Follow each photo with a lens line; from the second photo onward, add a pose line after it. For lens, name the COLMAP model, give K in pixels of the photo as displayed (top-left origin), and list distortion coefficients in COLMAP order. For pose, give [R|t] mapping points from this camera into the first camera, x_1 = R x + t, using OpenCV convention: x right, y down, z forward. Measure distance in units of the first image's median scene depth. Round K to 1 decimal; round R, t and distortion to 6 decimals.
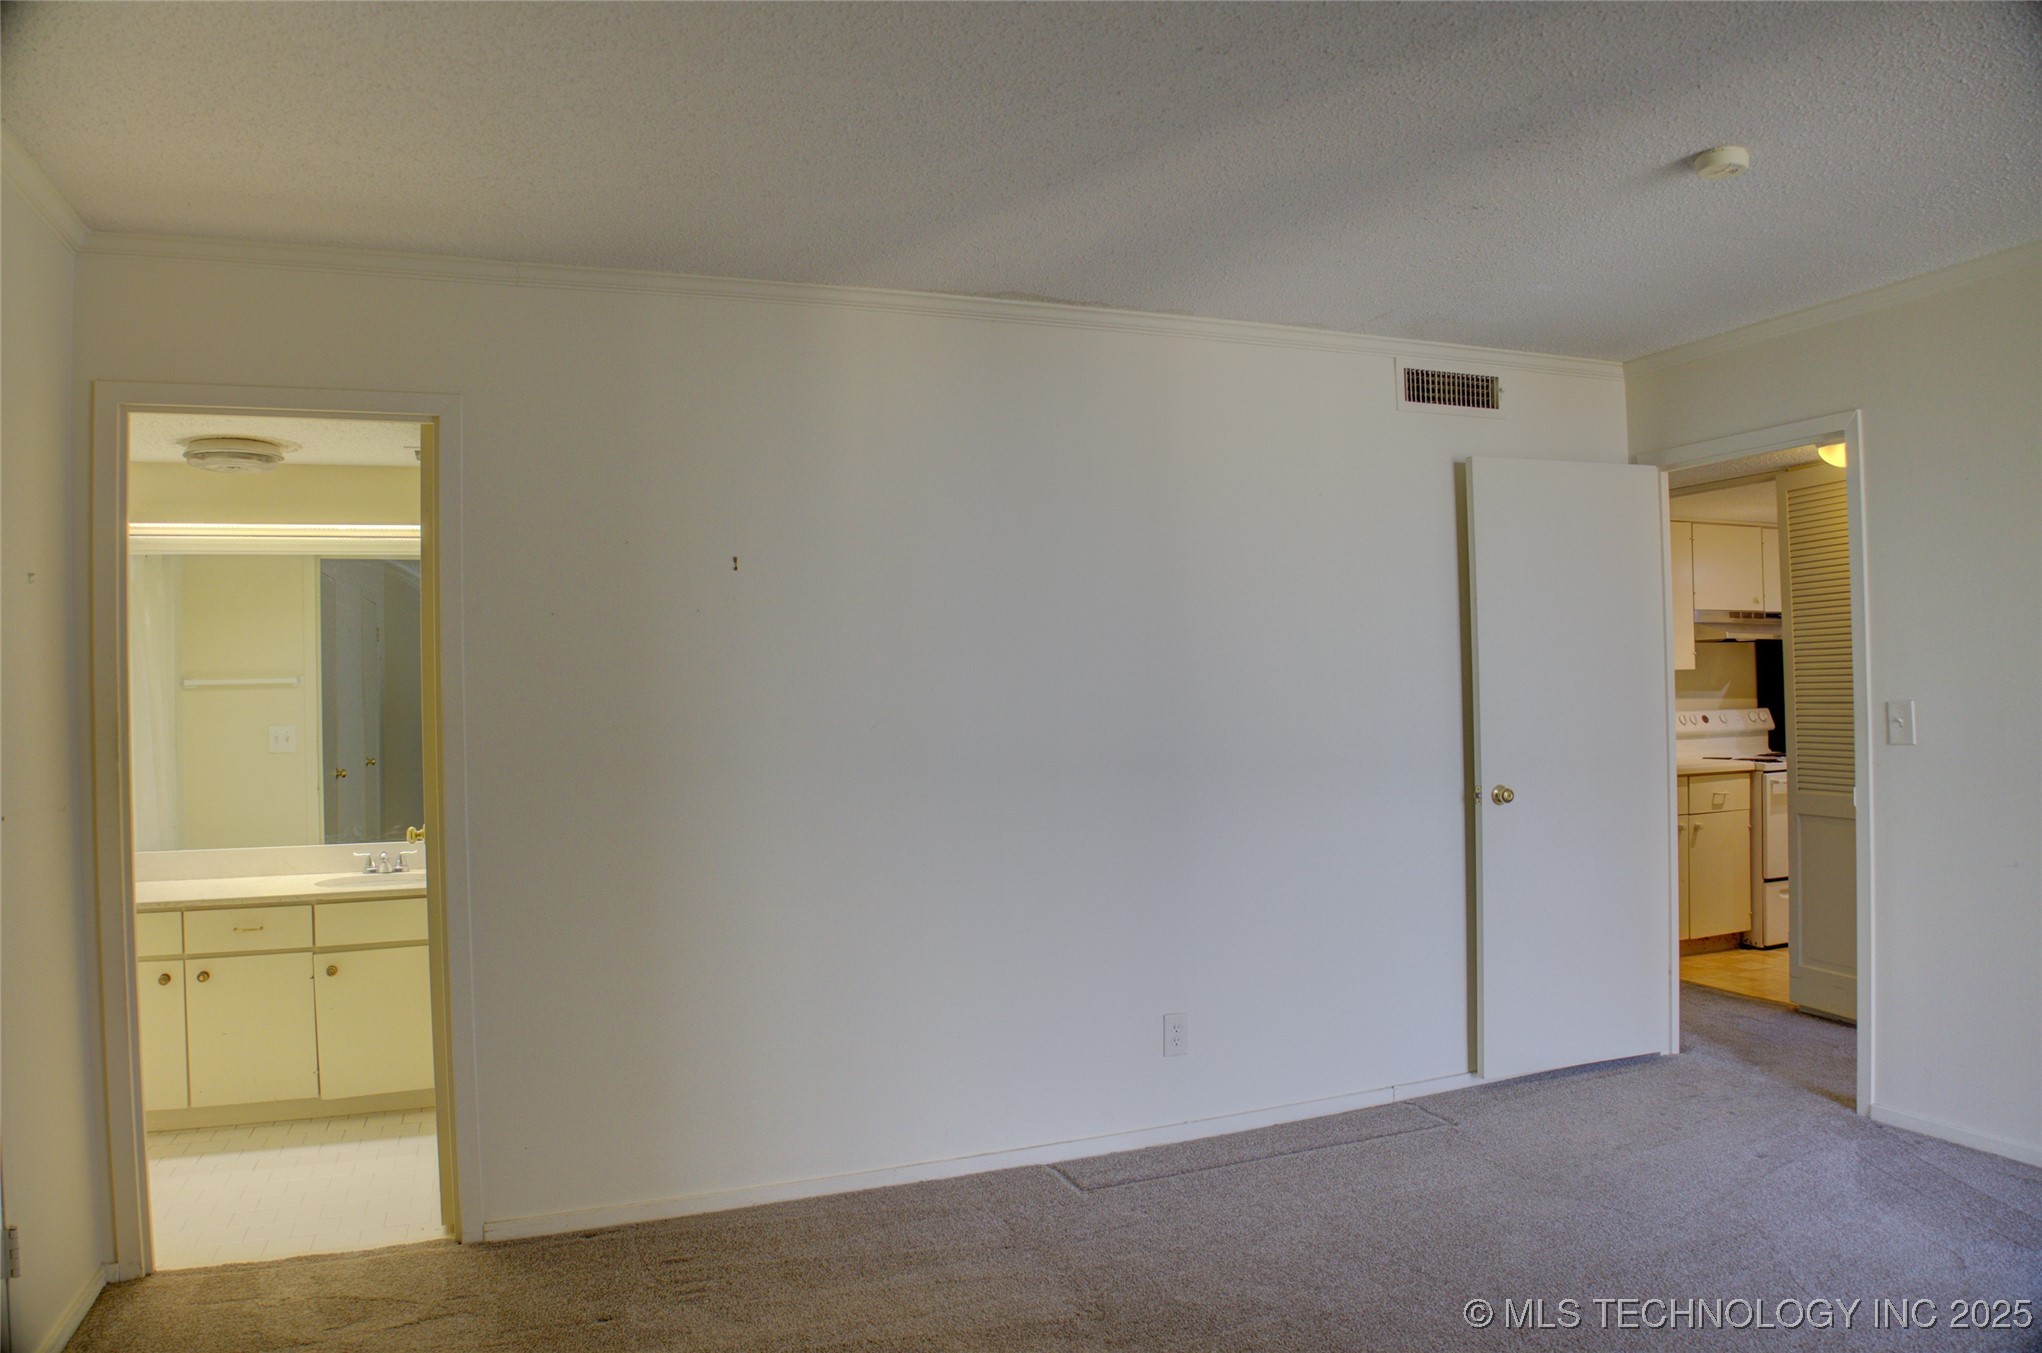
lens RADIAL K [[1386.5, 0, 1026.4], [0, 1386.5, 689.9], [0, 0, 1]] dist [-0.095913, -0.000660]
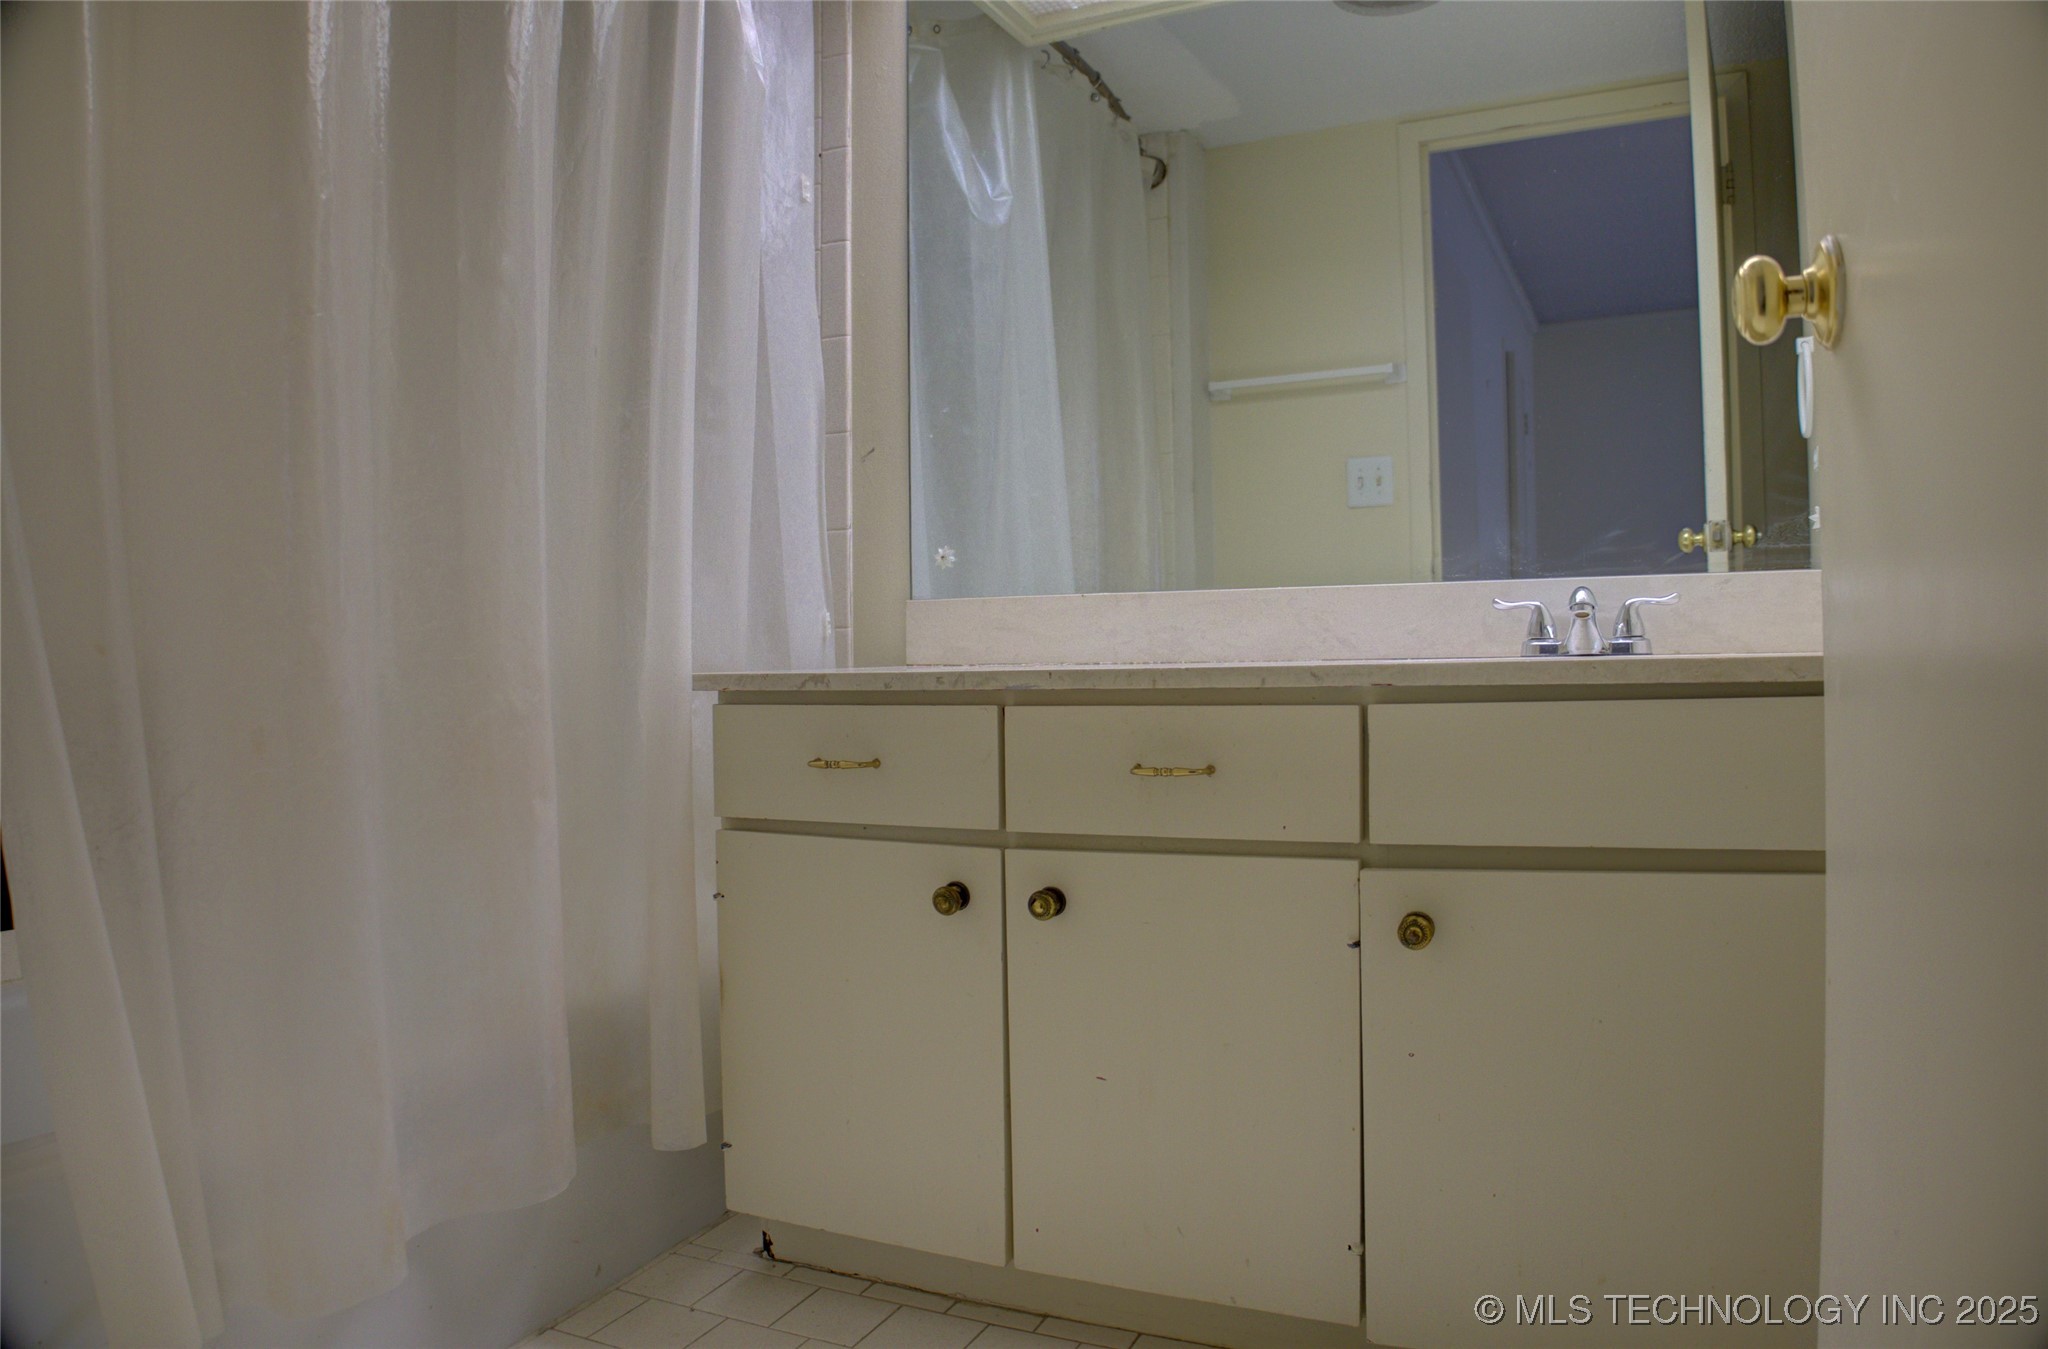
lens RADIAL K [[1410.4, 0, 1017.7], [0, 1410.4, 668.7], [0, 0, 1]] dist [-0.148292, 0.058729]
pose [[0.700652, 0.012176, -0.713399, -0.375579], [0.007630, 0.999669, 0.024555, 0.149138], [0.713462, -0.022648, 0.700328, 0.753812]]
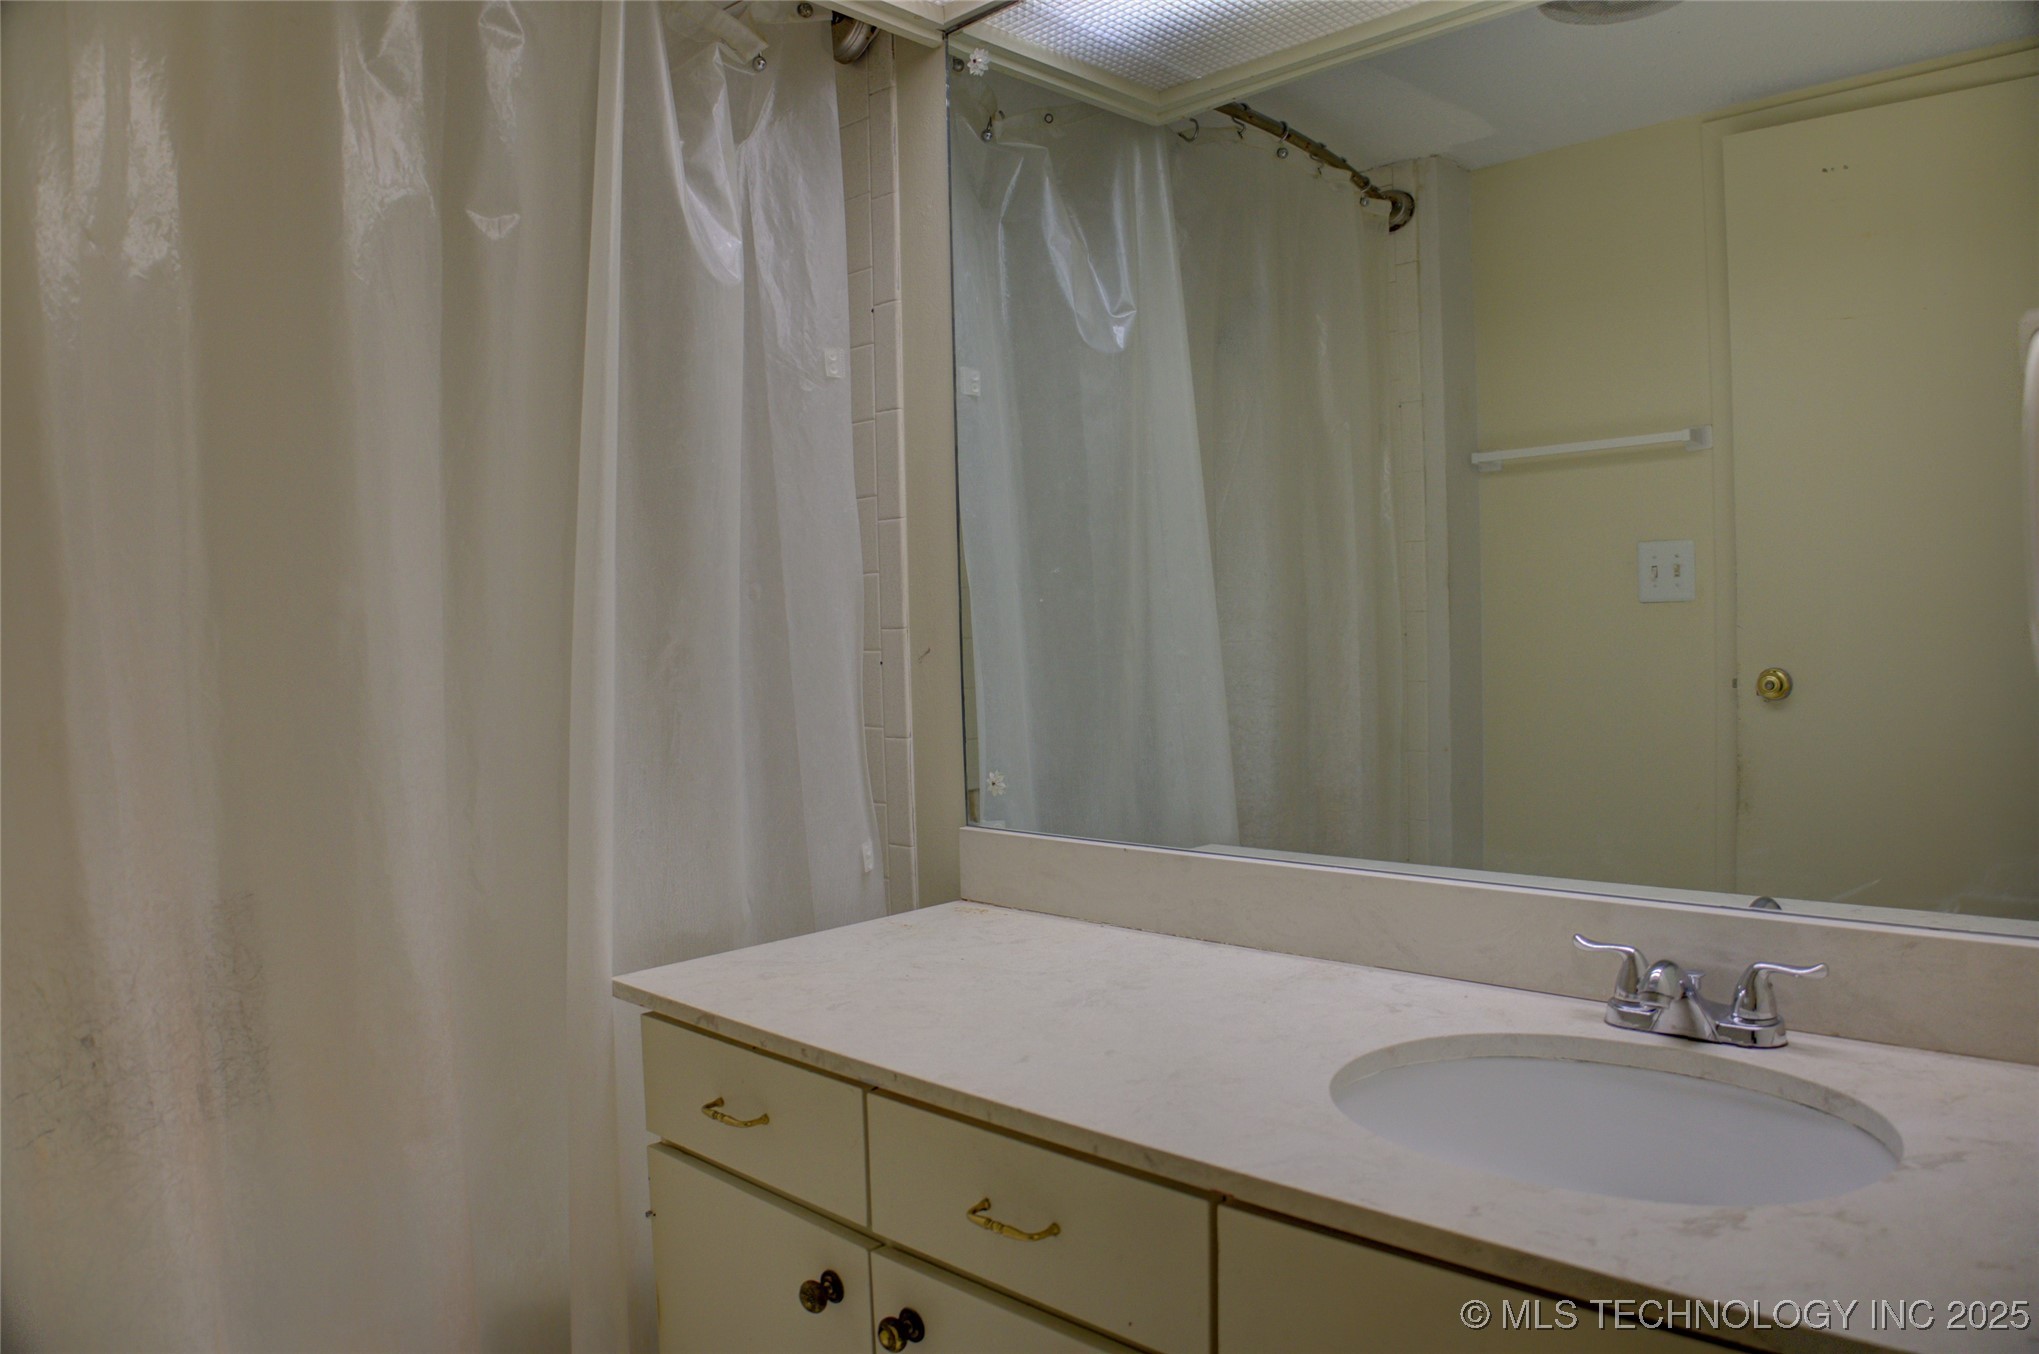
lens RADIAL K [[1427.9, 0, 968.4], [0, 1427.9, 681.7], [0, 0, 1]] dist [-0.209124, 0.136229]
pose [[0.412479, 0.042238, -0.909987, -0.354180], [0.030299, 0.997736, 0.060045, 0.059564], [0.910463, -0.052339, 0.410265, 0.907498]]
